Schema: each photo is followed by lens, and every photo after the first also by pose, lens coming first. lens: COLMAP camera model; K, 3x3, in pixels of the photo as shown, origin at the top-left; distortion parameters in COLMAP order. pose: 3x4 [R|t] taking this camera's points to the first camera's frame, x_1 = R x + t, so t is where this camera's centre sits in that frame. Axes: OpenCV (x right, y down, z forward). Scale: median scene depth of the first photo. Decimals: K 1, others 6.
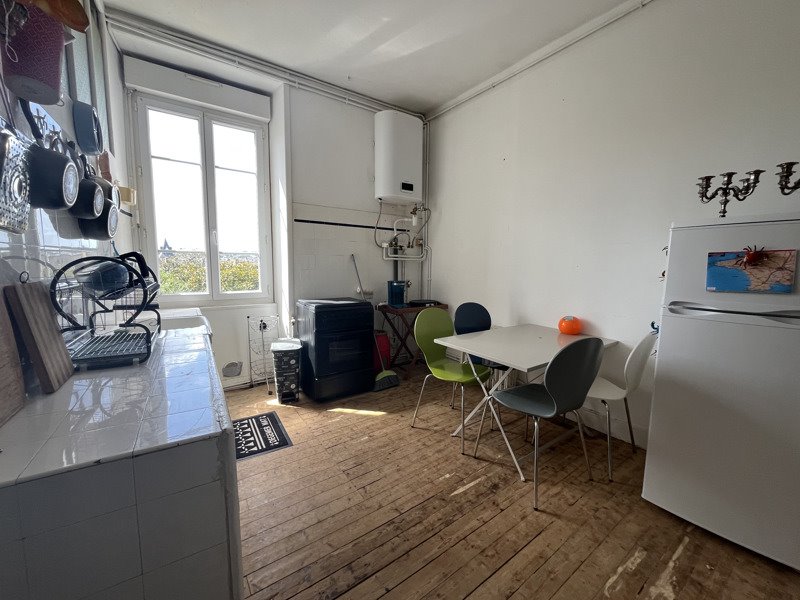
lens RADIAL K [[322.1, 0, 398.3], [0, 322.1, 297.6], [0, 0, 1]] dist [-0.003973, -0.000398]
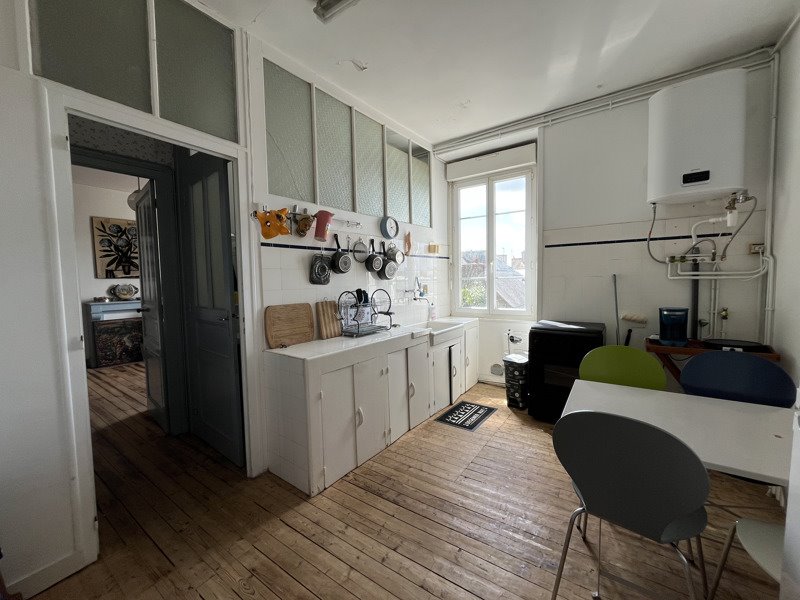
lens RADIAL K [[322.1, 0, 398.3], [0, 322.1, 297.6], [0, 0, 1]] dist [-0.003973, -0.000398]
pose [[0.339129, 0.033833, -0.940131, 0.567082], [-0.070996, 0.997424, 0.010285, -0.047389], [0.938057, 0.063258, 0.340657, 0.190931]]
